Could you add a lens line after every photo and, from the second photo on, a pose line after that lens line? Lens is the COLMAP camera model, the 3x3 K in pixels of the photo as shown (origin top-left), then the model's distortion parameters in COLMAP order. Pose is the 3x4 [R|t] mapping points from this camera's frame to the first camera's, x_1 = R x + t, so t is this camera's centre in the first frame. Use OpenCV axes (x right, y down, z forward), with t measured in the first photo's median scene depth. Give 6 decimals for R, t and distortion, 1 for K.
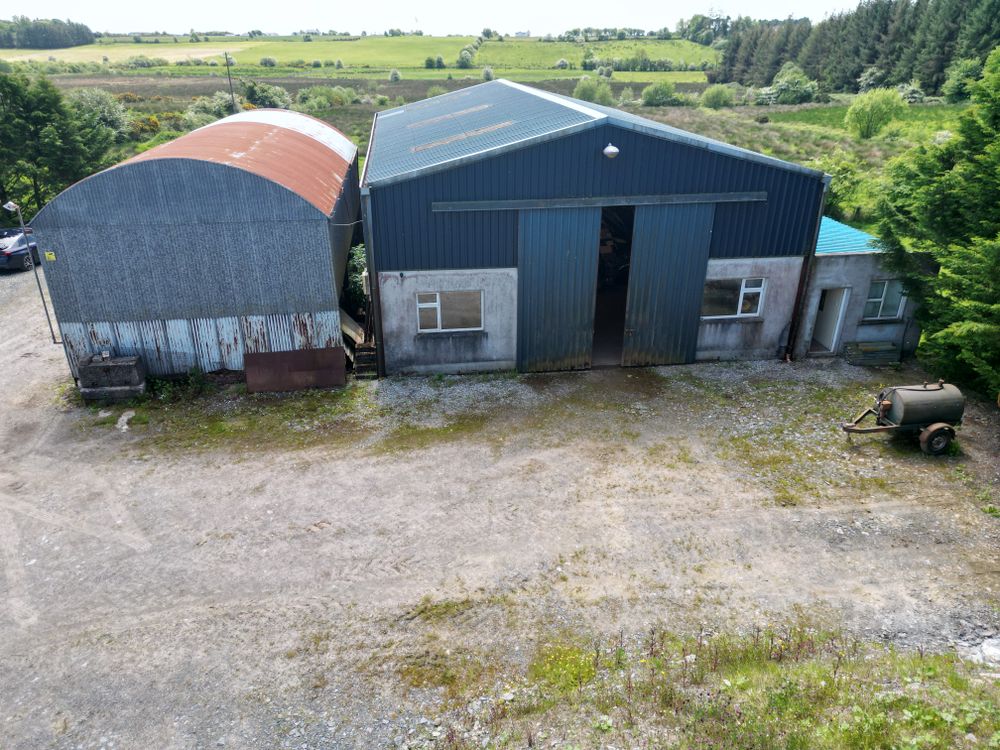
lens RADIAL K [[704.9, 0, 495.9], [0, 704.9, 372.0], [0, 0, 1]] dist [0.037533, -0.016419]
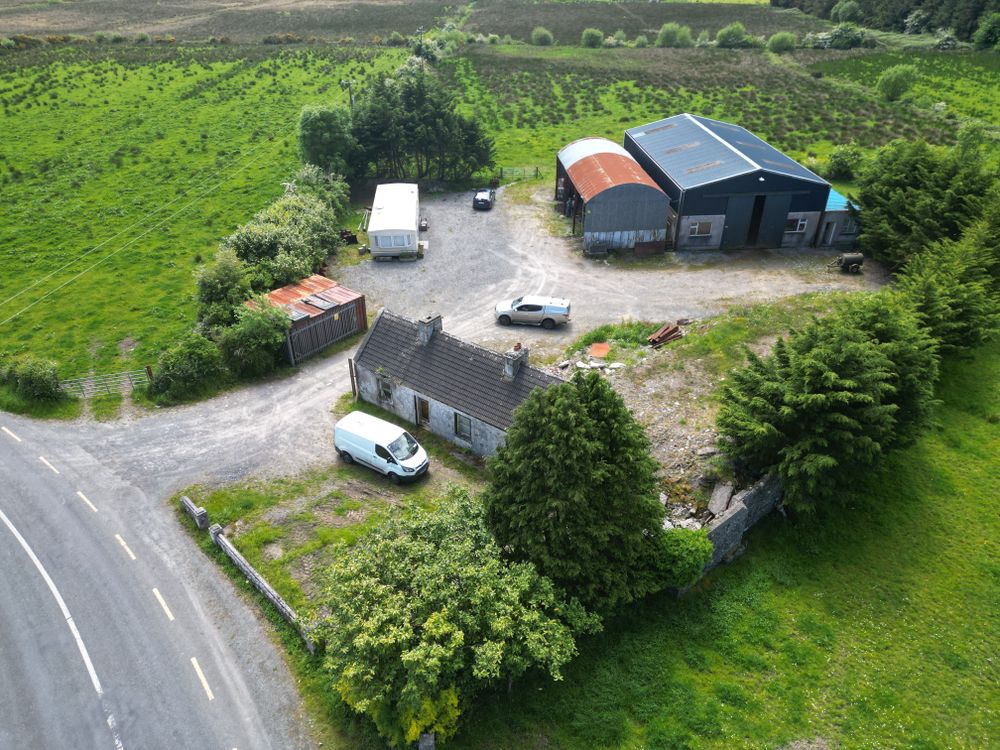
lens RADIAL K [[704.9, 0, 500.4], [0, 704.9, 377.1], [0, 0, 1]] dist [0.037533, -0.016419]
pose [[0.999147, 0.020723, -0.035719, -0.818943], [-0.015781, 0.990928, 0.133463, 0.154848], [0.038161, -0.132785, 0.990410, -2.174753]]
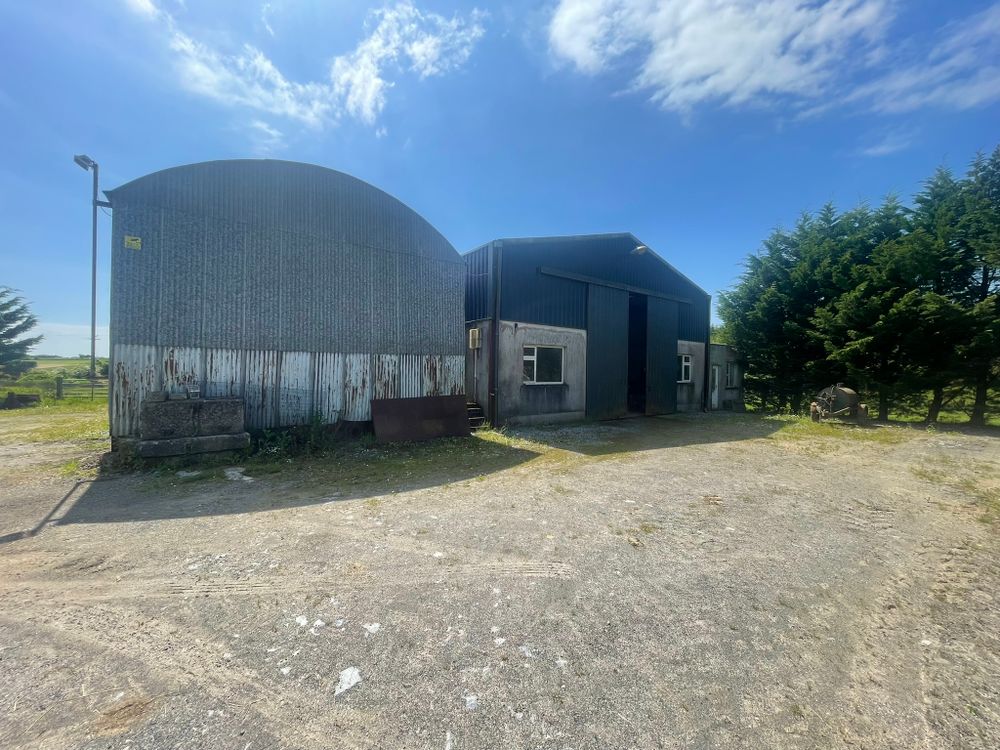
lens RADIAL K [[406.9, 0, 498.5], [0, 406.9, 367.5], [0, 0, 1]] dist [-0.001243, -0.000034]
pose [[0.872682, 0.011175, 0.488162, -0.457990], [0.194461, 0.909084, -0.368446, 0.148826], [-0.447897, 0.416464, 0.791167, 0.522885]]
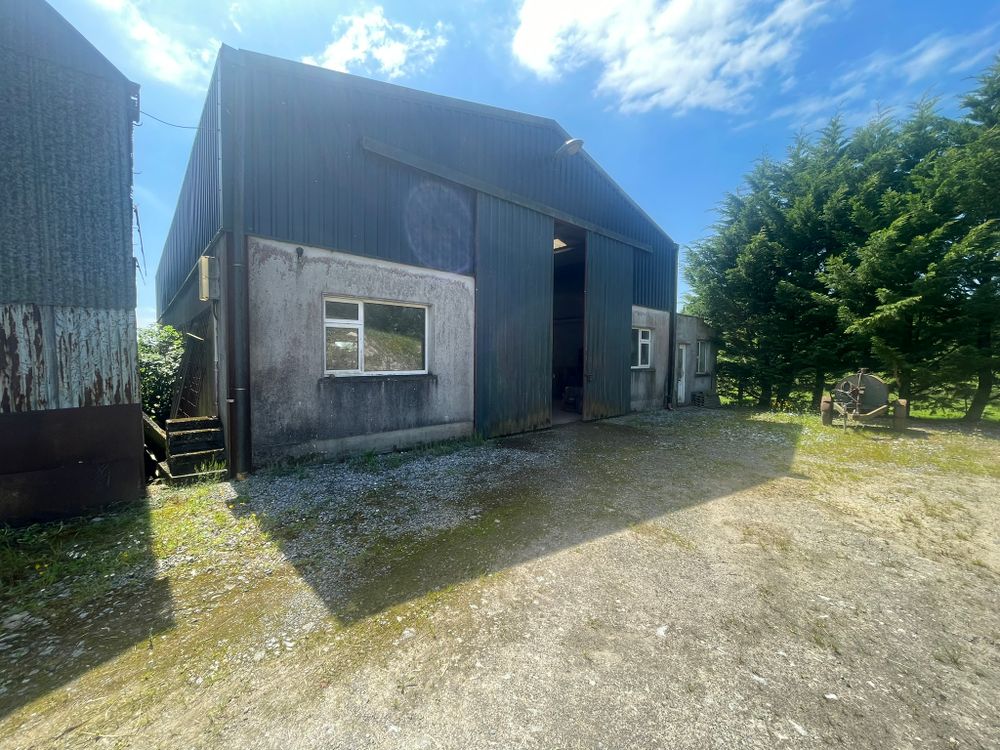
lens RADIAL K [[406.9, 0, 497.9], [0, 406.9, 367.8], [0, 0, 1]] dist [-0.001243, -0.000034]
pose [[0.824065, -0.013668, 0.566331, -0.180361], [0.232971, 0.919434, -0.316806, 0.069027], [-0.516374, 0.393007, 0.760857, 0.712601]]
